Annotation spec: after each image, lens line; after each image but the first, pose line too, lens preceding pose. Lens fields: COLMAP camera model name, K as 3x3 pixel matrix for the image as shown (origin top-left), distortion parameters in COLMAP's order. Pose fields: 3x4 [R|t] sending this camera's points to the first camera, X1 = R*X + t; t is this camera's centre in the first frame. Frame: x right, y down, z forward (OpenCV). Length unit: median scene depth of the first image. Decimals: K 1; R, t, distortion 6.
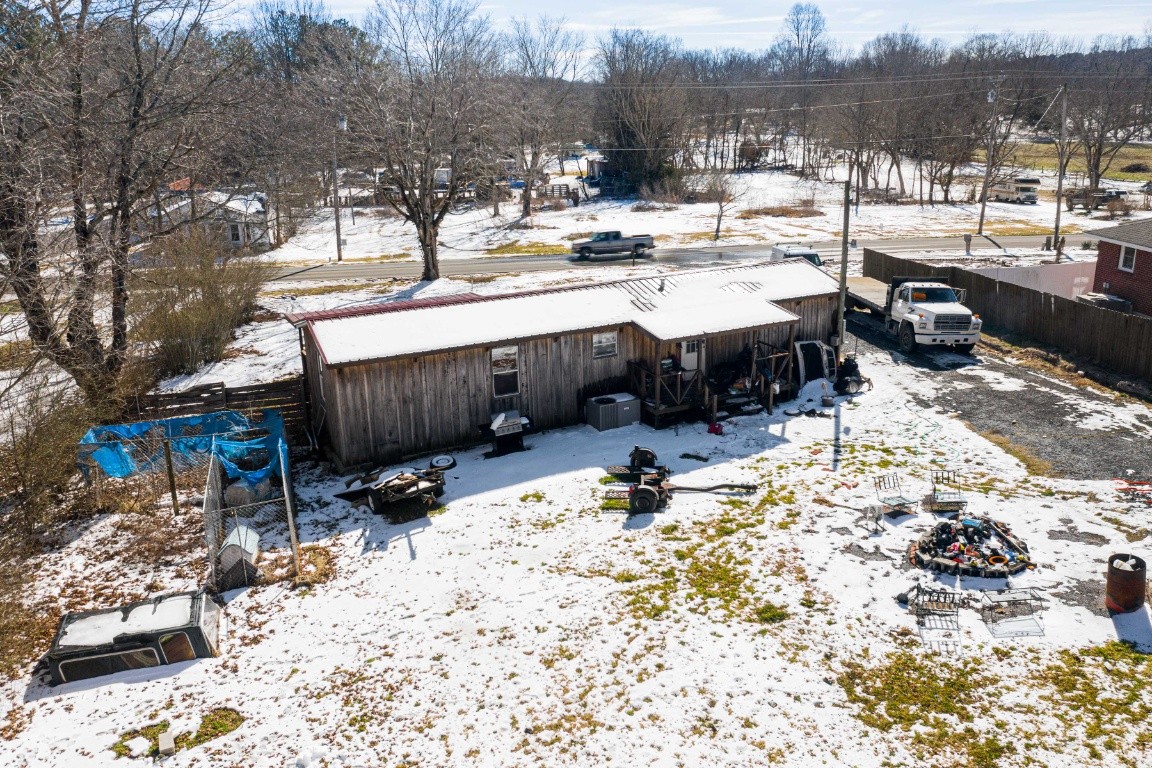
lens RADIAL K [[917.3, 0, 576.0], [0, 917.3, 384.0], [0, 0, 1]] dist [-0.038370, 0.002548]
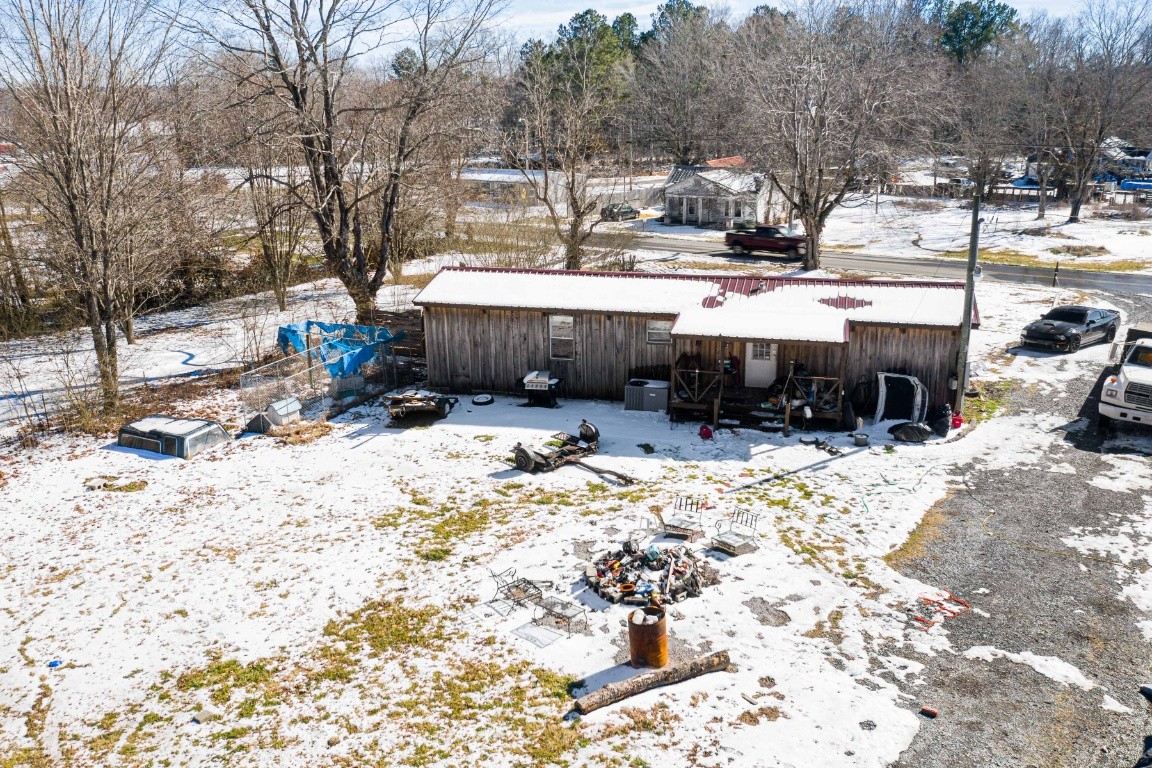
lens RADIAL K [[941.5, 0, 559.7], [0, 941.5, 382.3], [0, 0, 1]] dist [-0.047697, 0.002558]
pose [[0.729727, 0.207834, -0.651386, 0.816857], [-0.199575, 0.975940, 0.087810, -0.072778], [0.653964, 0.065923, 0.753648, 0.154776]]
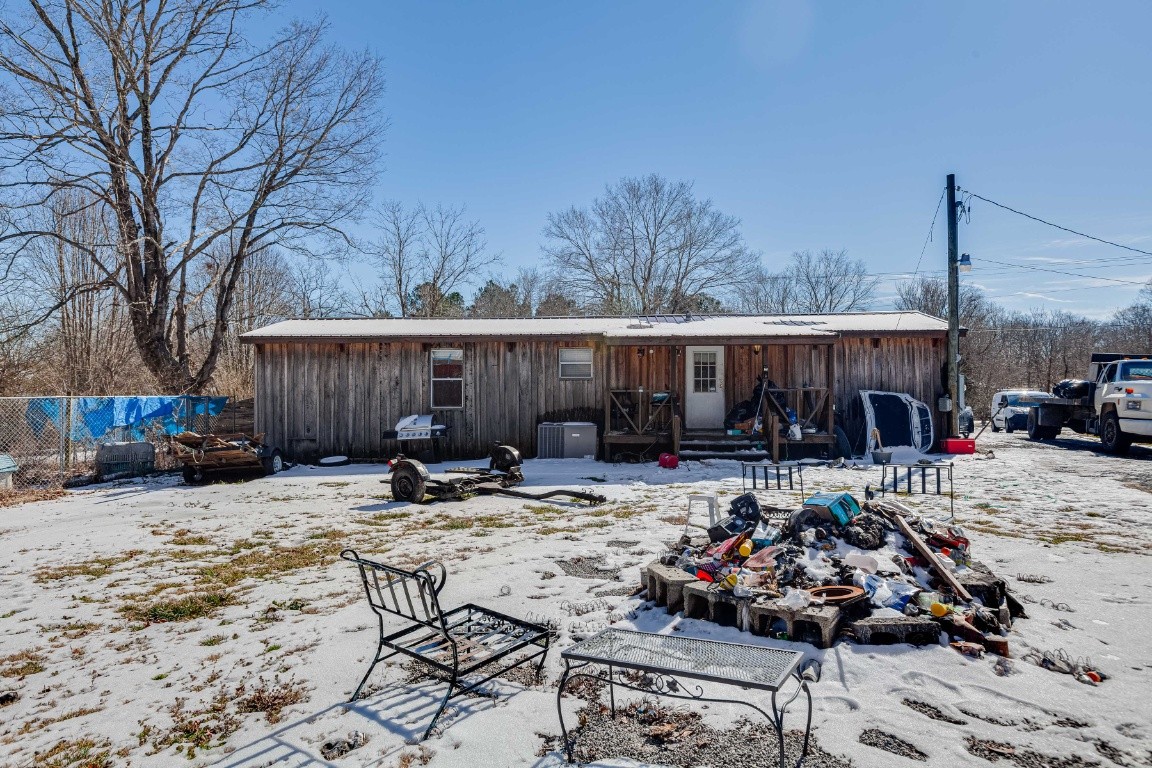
lens RADIAL K [[678.5, 0, 576.0], [0, 678.5, 384.0], [0, 0, 1]] dist [0.035726, 0.001336]
pose [[0.879886, 0.020803, -0.474729, 0.398834], [-0.159614, 0.953934, -0.254034, 0.160386], [0.447575, 0.299295, 0.842674, 0.612727]]
